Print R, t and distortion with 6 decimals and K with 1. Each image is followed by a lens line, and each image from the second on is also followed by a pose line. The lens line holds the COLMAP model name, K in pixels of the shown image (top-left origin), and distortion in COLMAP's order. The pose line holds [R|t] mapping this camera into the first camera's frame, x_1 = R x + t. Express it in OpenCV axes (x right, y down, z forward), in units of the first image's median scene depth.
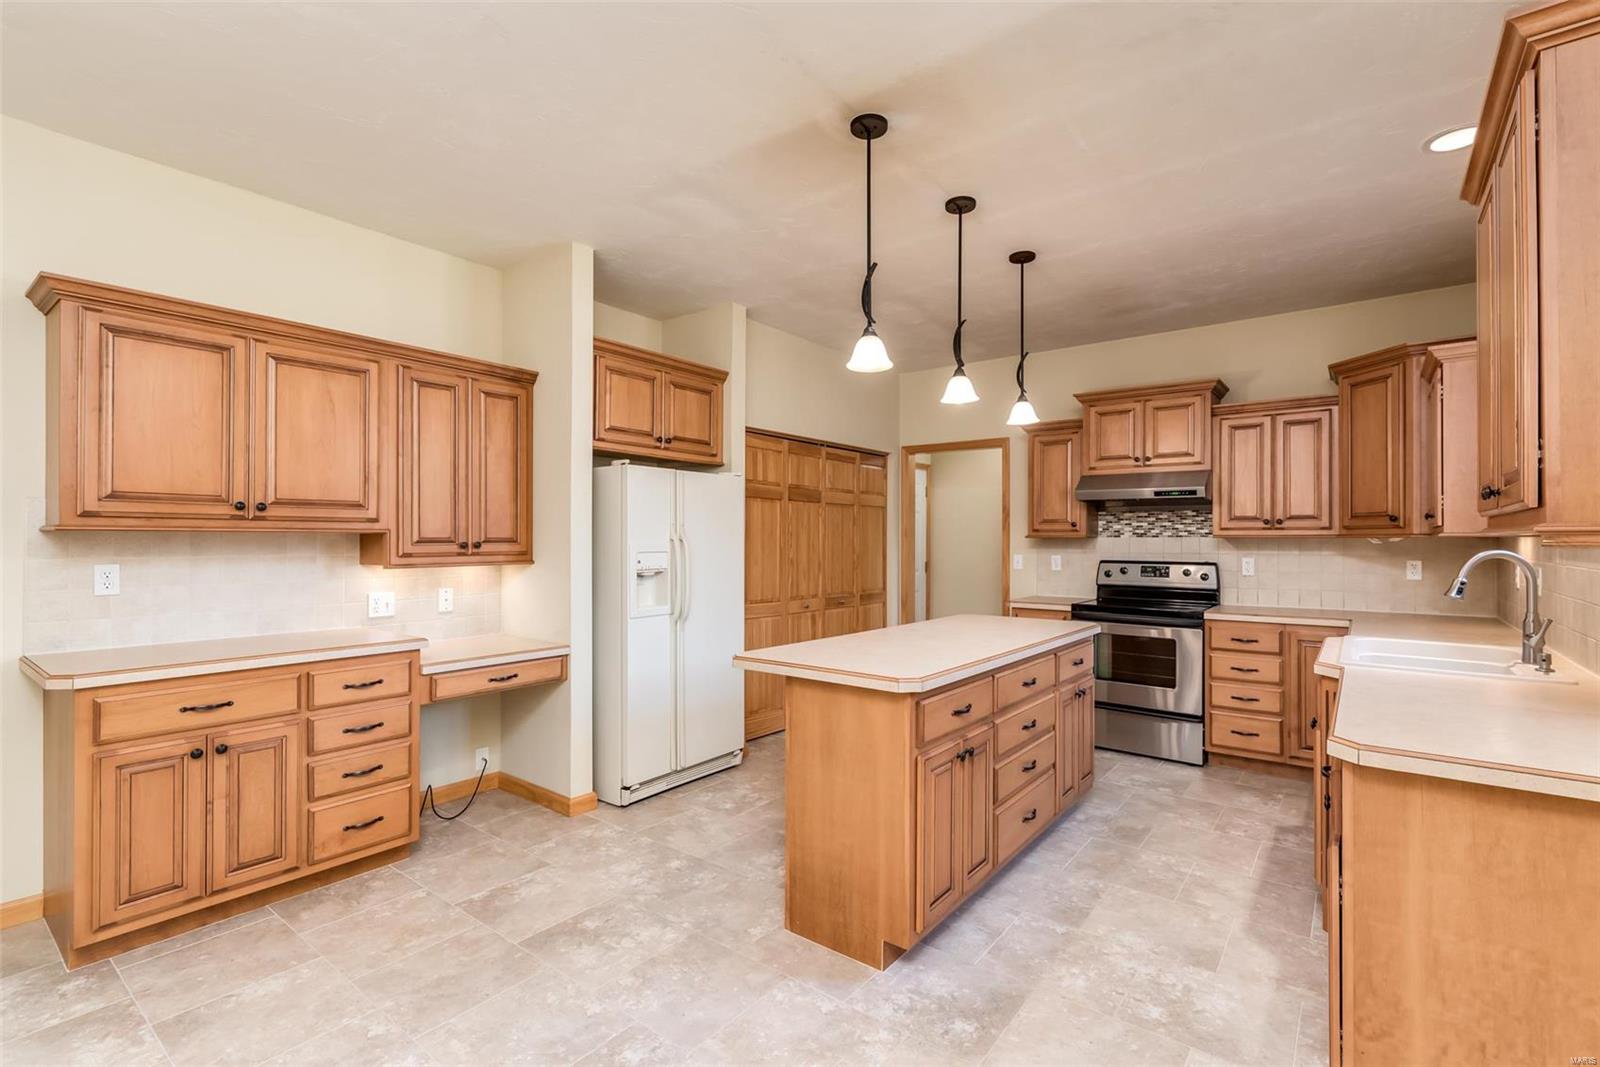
lens RADIAL K [[723.2, 0, 803.2], [0, 723.2, 536.7], [0, 0, 1]] dist [0.002170, 0.000486]
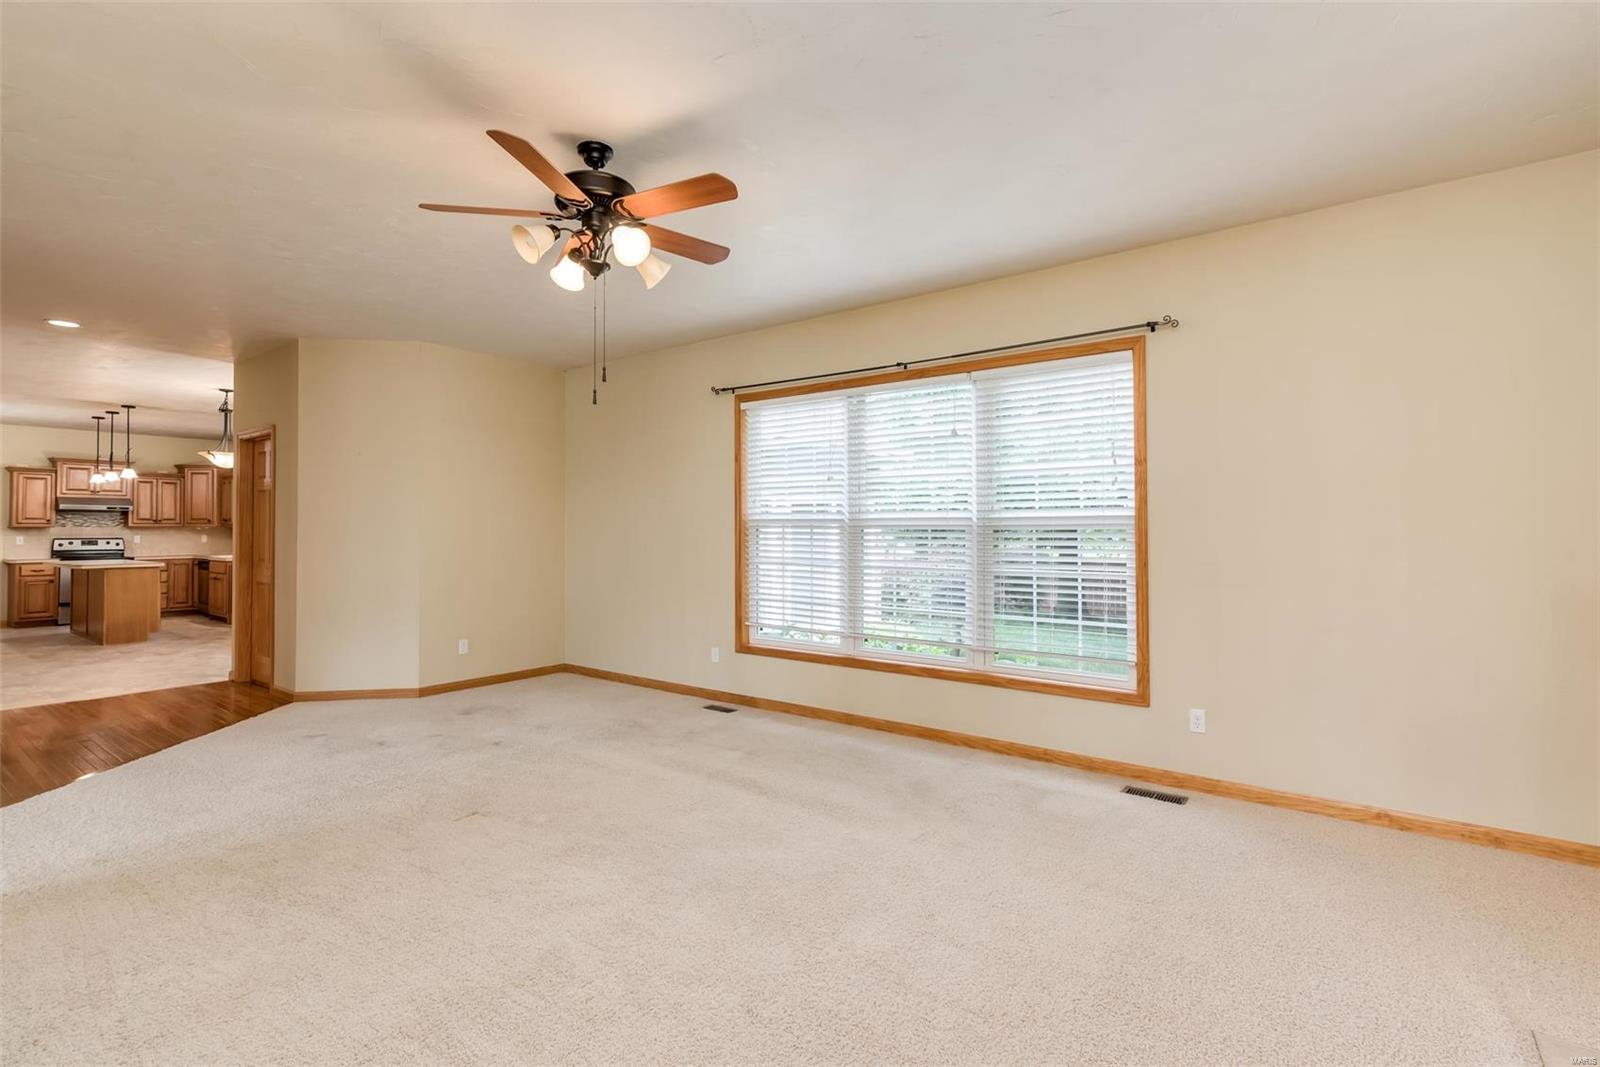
lens RADIAL K [[777.8, 0, 820.6], [0, 777.8, 512.2], [0, 0, 1]] dist [0.006264, 0.000242]
pose [[-0.000217, 0.017574, 0.999846, -2.095395], [-0.004477, 0.999836, -0.017574, -0.012694], [-0.999990, -0.004480, -0.000138, -1.326609]]
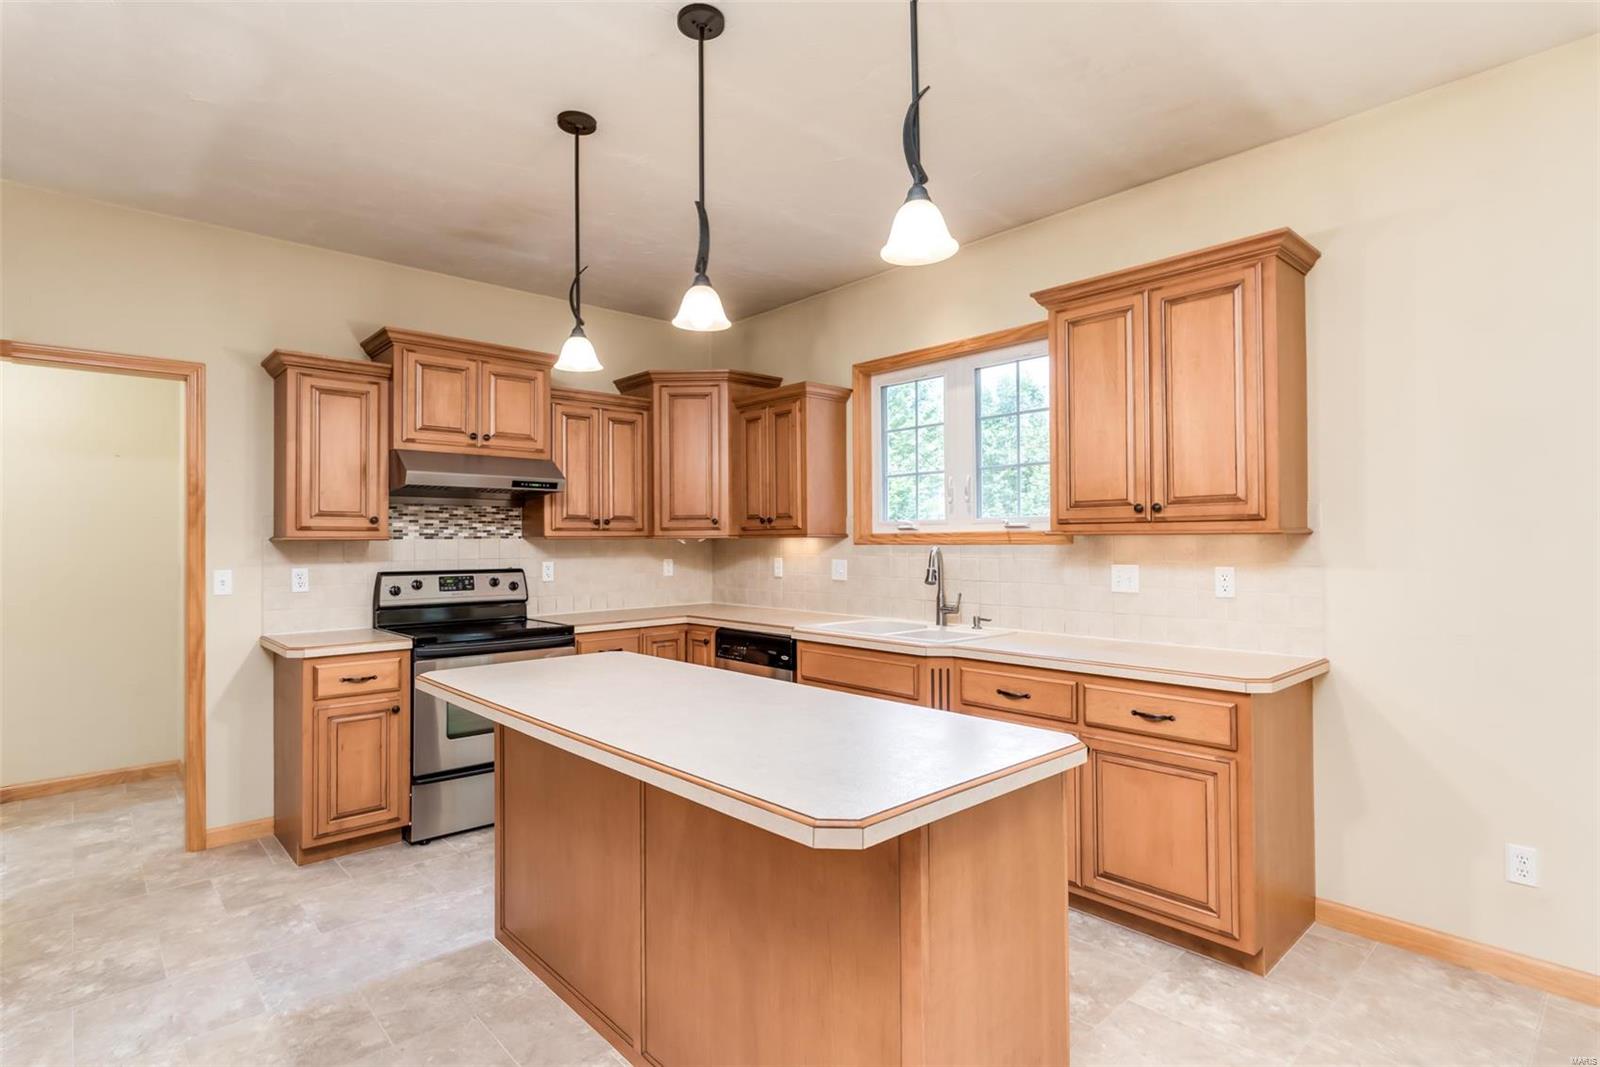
lens RADIAL K [[797.7, 0, 801.9], [0, 797.7, 533.3], [0, 0, 1]] dist [-0.001686, 0.000056]
pose [[0.166095, 0.005232, 0.986096, -0.334476], [0.002165, 0.999982, -0.005670, 0.000409], [-0.986107, 0.003076, 0.166081, 0.572582]]
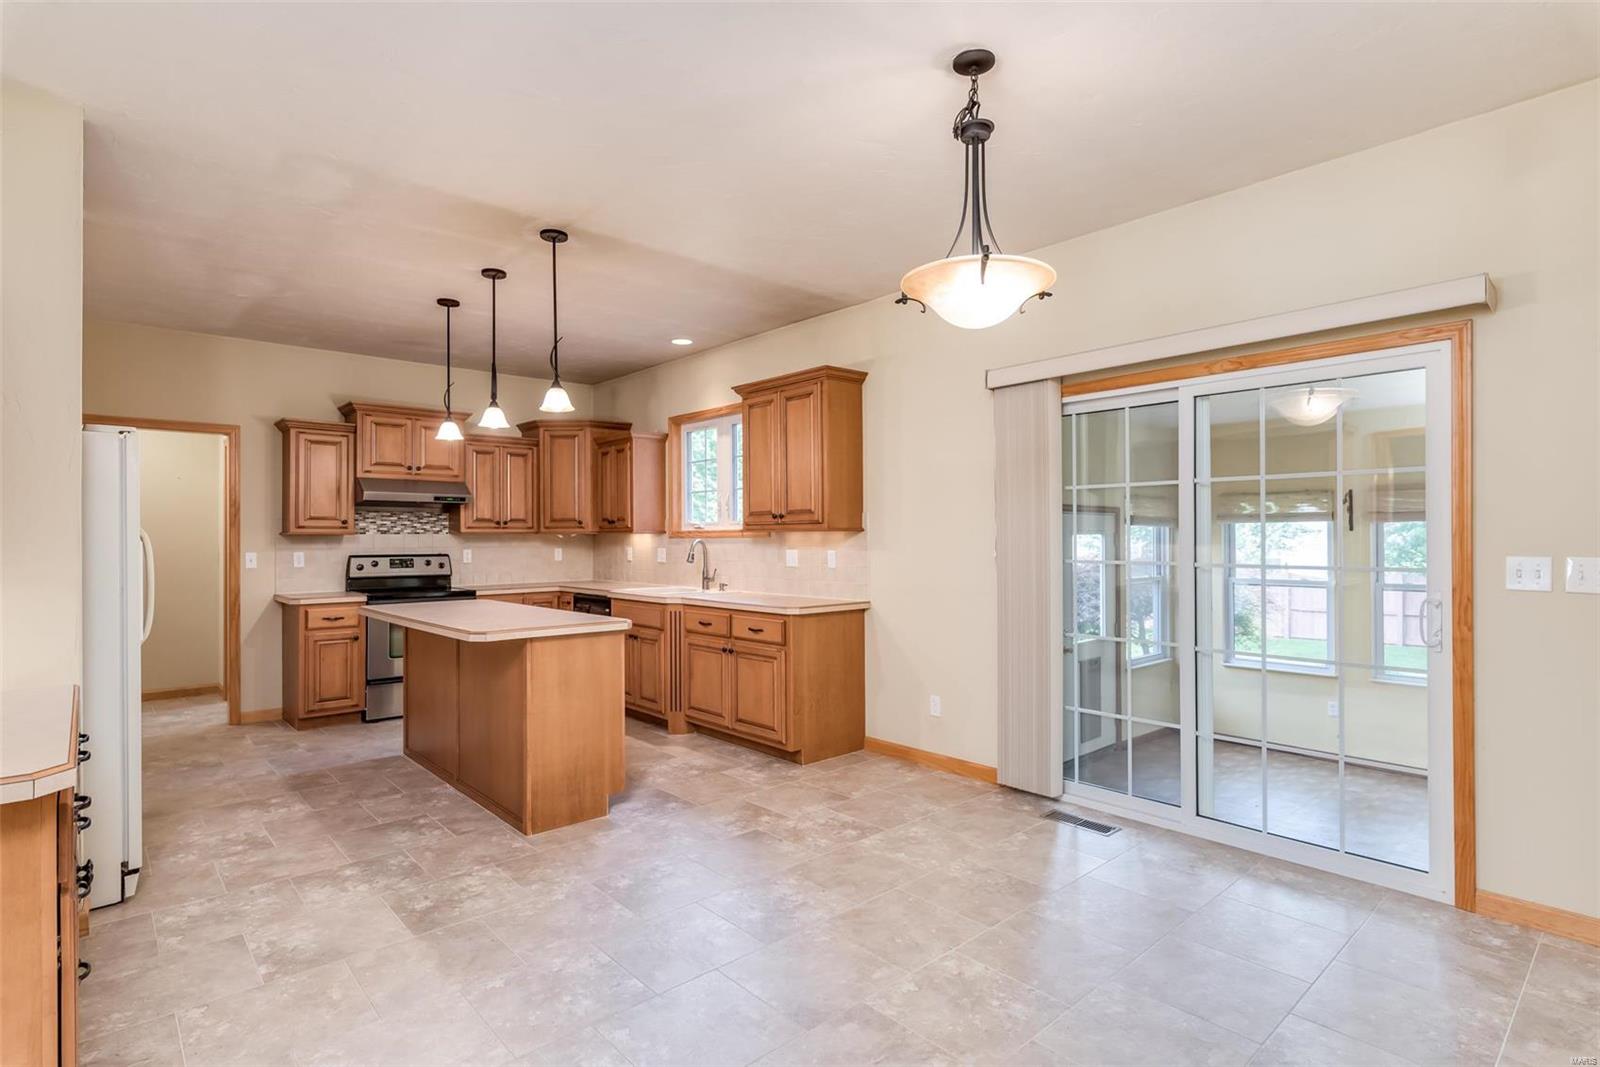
lens RADIAL K [[797.7, 0, 799.5], [0, 797.7, 534.7], [0, 0, 1]] dist [-0.001686, 0.000056]
pose [[0.178478, 0.001539, 0.983943, -0.772215], [0.000497, 0.999999, -0.001654, 0.005098], [-0.983944, 0.000784, 0.178477, 0.156396]]
